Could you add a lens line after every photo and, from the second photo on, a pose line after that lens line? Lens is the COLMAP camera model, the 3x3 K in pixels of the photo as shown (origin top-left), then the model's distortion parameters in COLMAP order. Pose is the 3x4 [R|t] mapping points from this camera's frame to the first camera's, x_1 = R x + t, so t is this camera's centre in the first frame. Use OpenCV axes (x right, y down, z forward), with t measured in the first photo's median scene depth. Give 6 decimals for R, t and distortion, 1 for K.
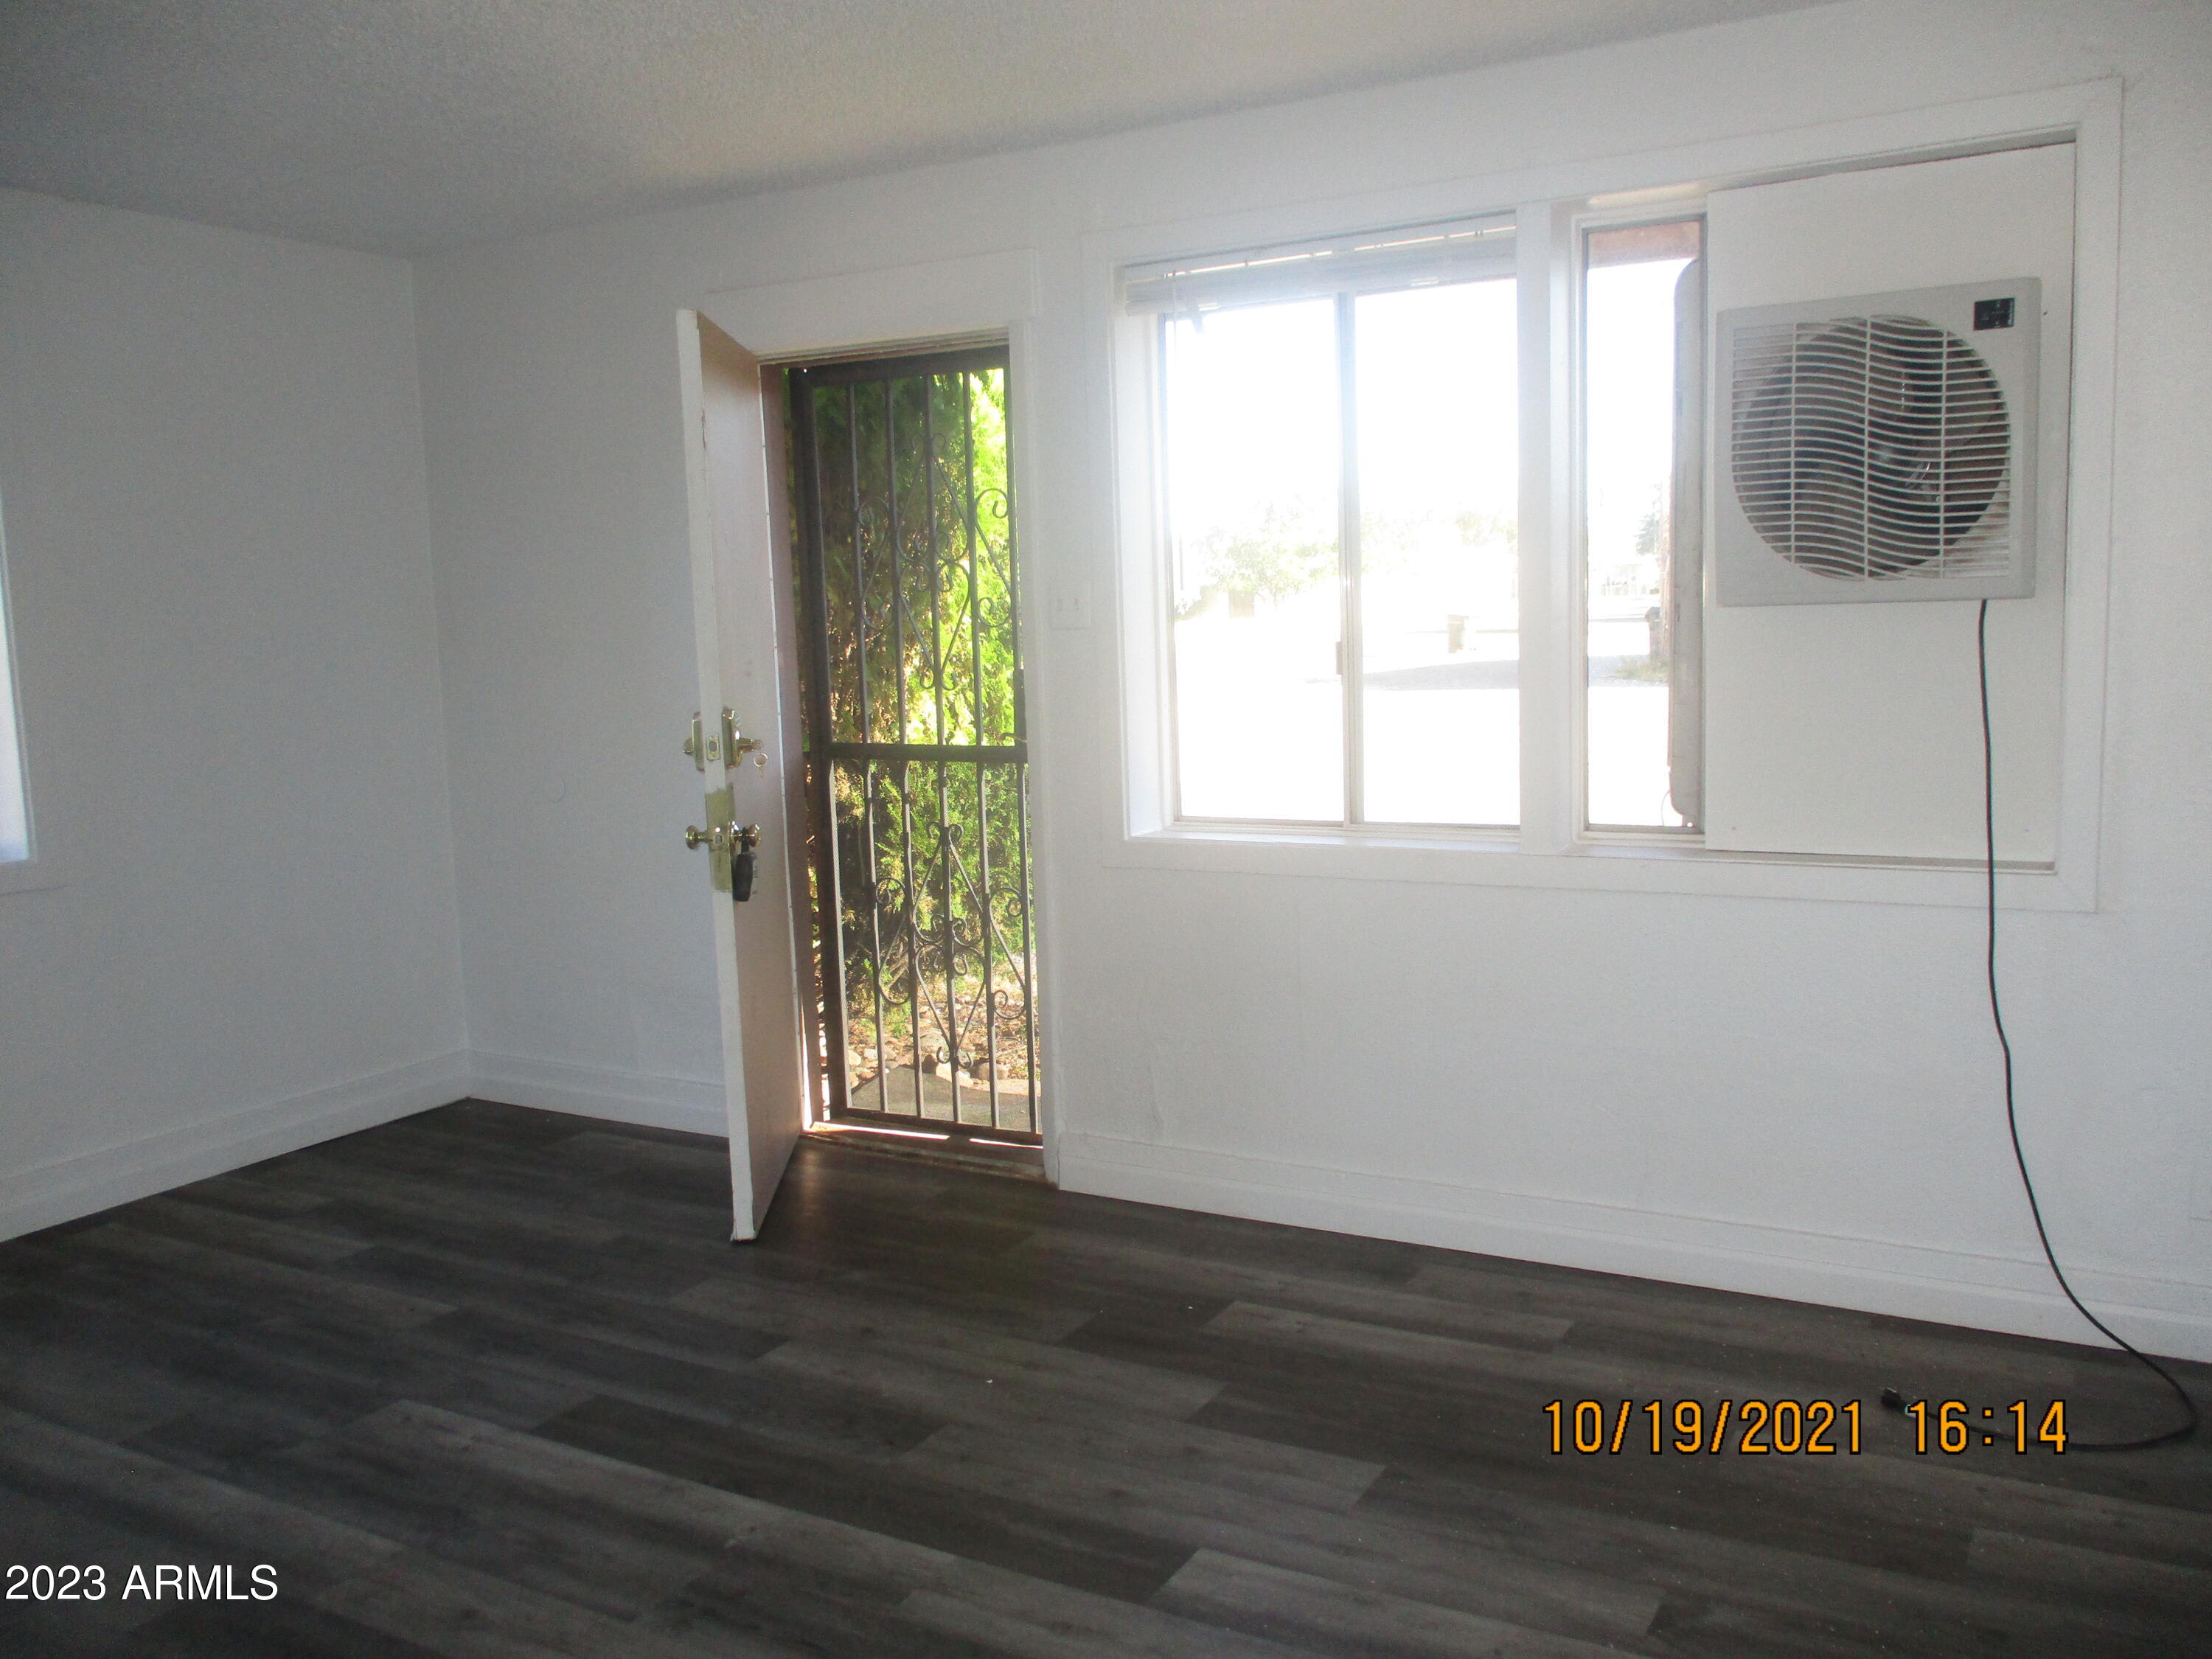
lens RADIAL K [[1830.6, 0, 1103.6], [0, 1830.6, 847.6], [0, 0, 1]] dist [-0.033024, 0.012274]
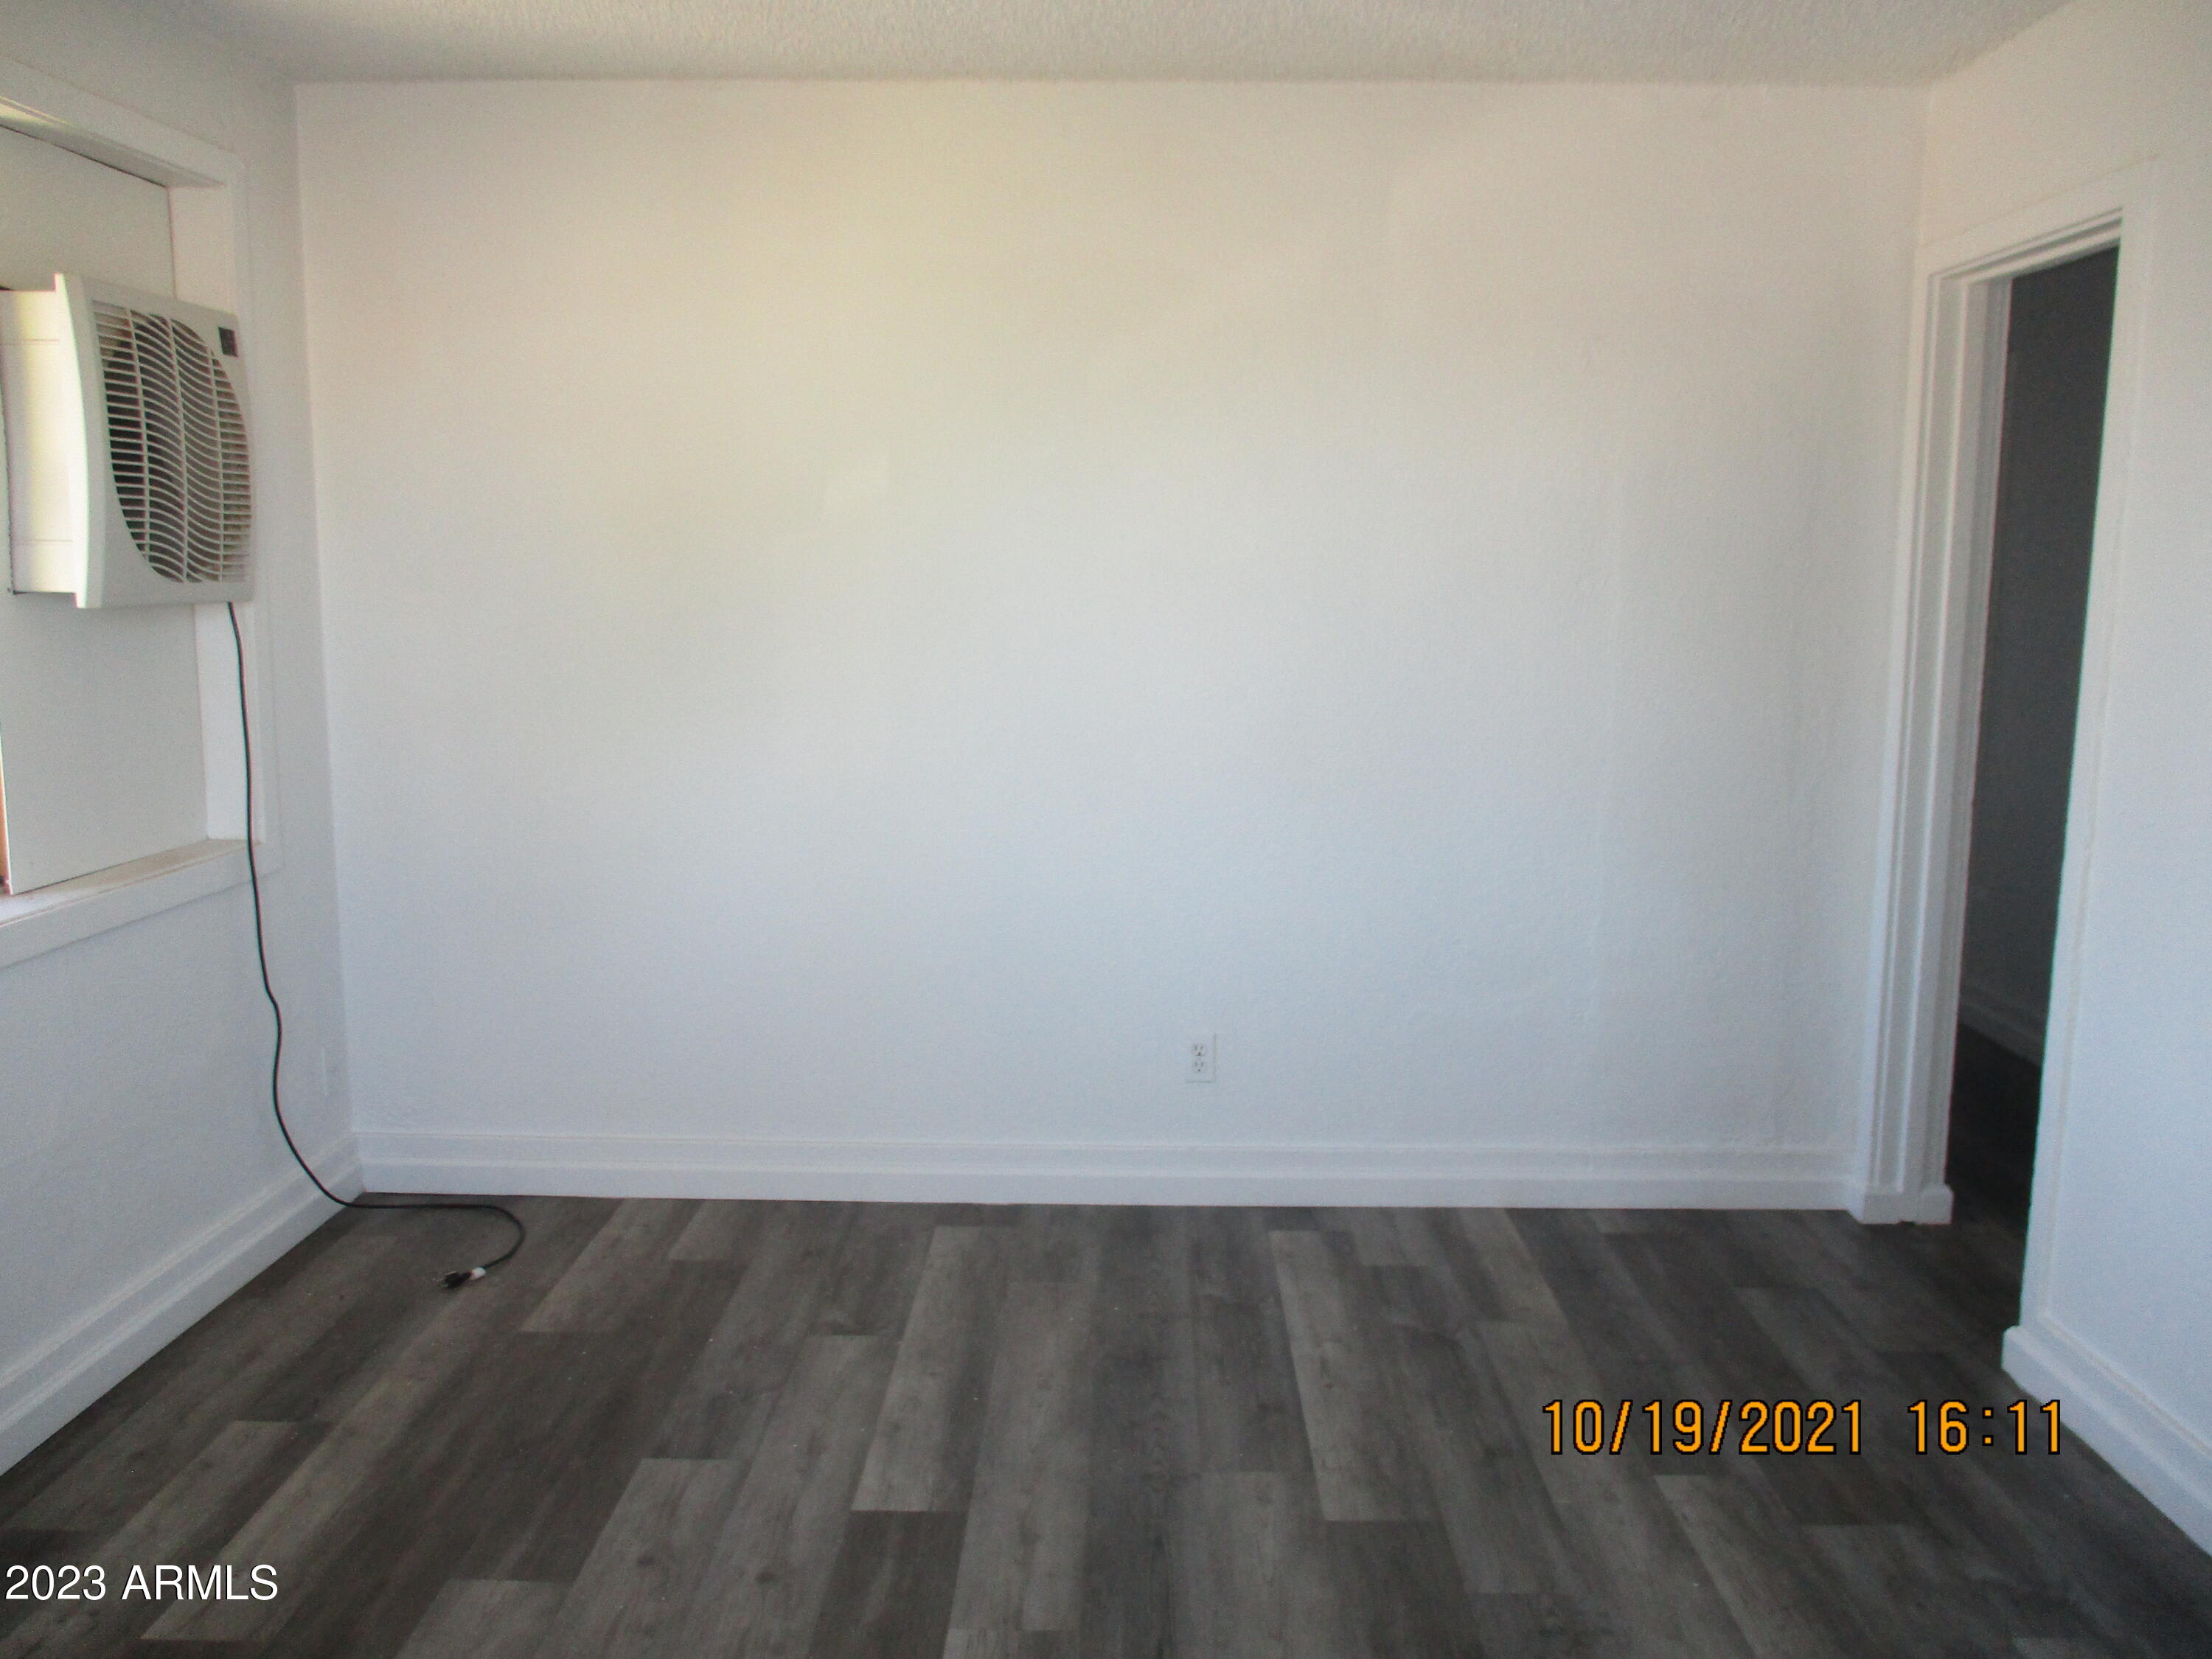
lens RADIAL K [[1830.6, 0, 1103.6], [0, 1830.6, 847.6], [0, 0, 1]] dist [-0.033024, 0.012274]
pose [[-0.476290, -0.106654, 0.872796, -0.838733], [0.124663, 0.974399, 0.187099, -0.149436], [-0.870406, 0.197918, -0.450801, 1.215572]]
